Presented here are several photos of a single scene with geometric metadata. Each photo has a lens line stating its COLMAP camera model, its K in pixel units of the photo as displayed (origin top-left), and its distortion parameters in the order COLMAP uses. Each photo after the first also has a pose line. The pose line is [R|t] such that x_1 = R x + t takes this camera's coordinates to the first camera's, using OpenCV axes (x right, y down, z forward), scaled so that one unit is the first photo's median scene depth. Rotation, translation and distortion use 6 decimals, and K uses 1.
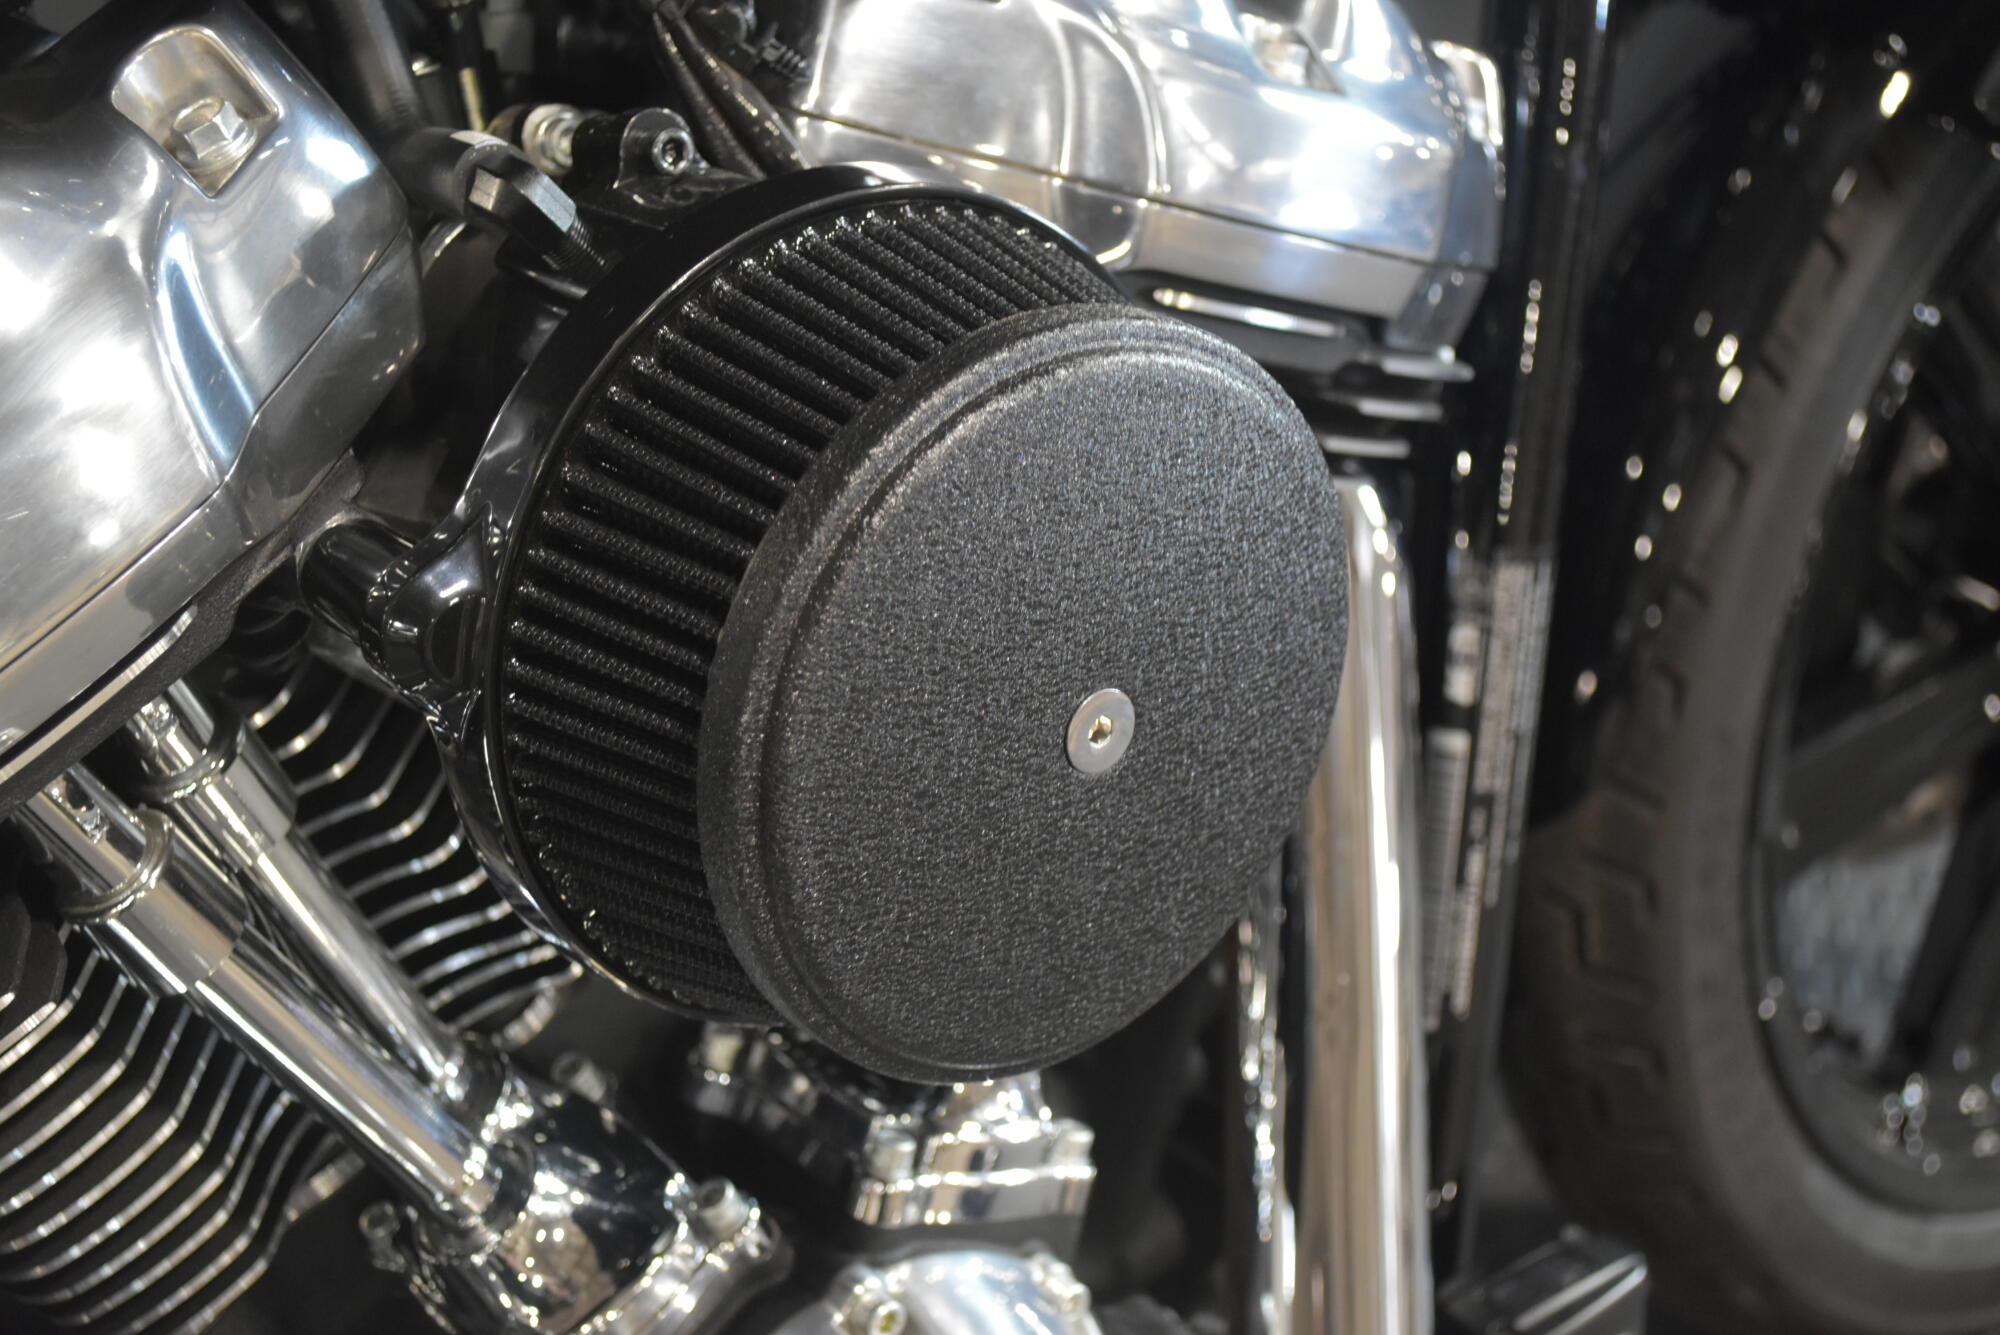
lens RADIAL K [[3175.4, 0, 1002.7], [0, 3175.4, 667.6], [0, 0, 1]] dist [0.030133, 0.000000]
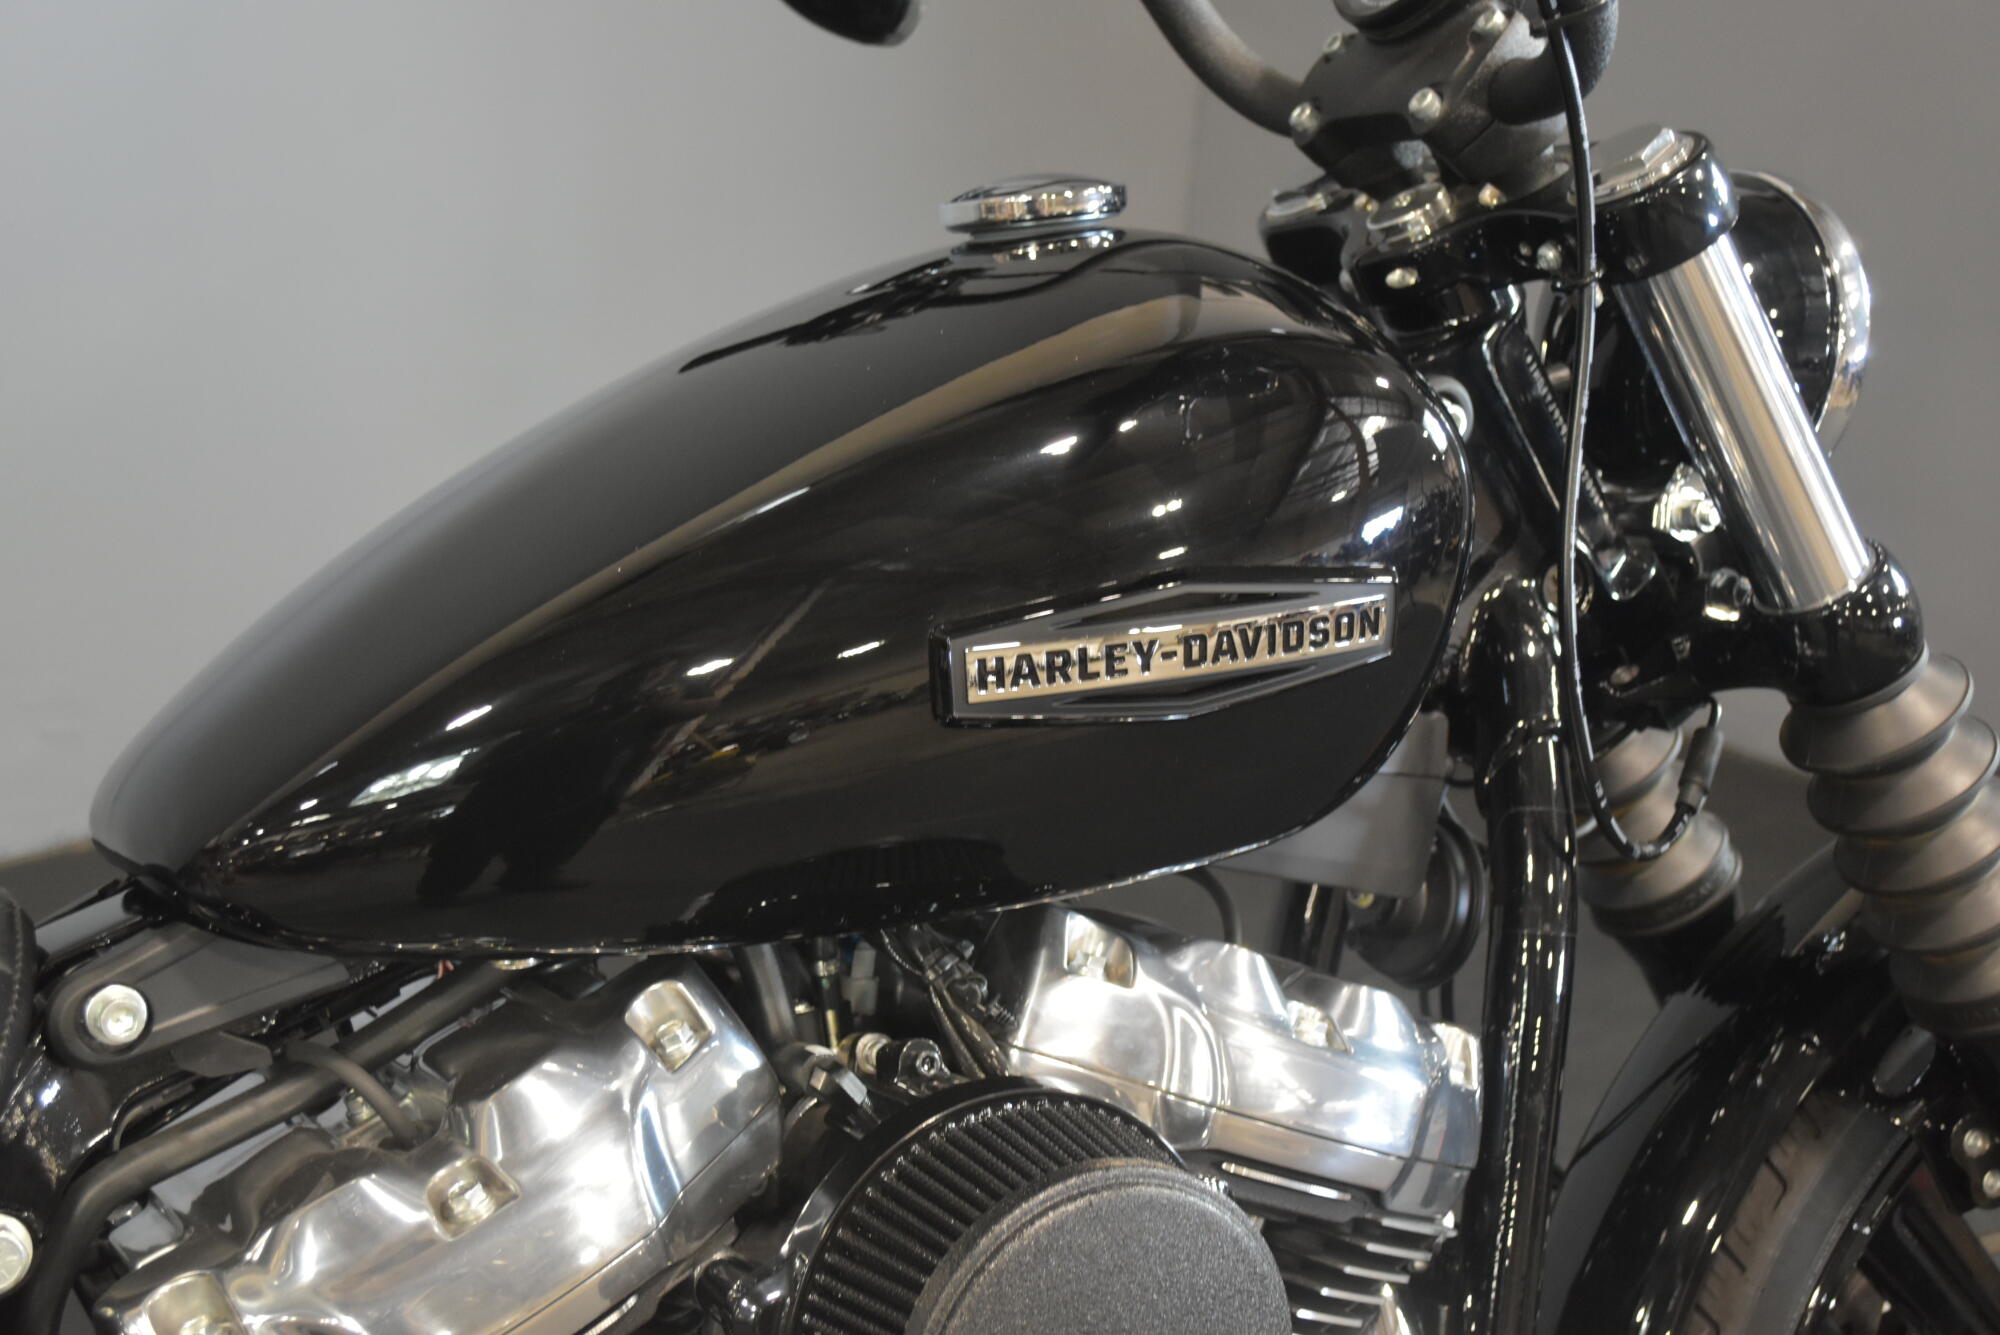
lens RADIAL K [[2742.7, 0, 1007.7], [0, 2742.7, 667.9], [0, 0, 1]] dist [-0.084230, 0.000000]
pose [[0.987615, 0.033558, -0.153269, 0.174727], [-0.078805, 0.950799, -0.299619, 0.085886], [0.135673, 0.307986, 0.941667, -0.524442]]
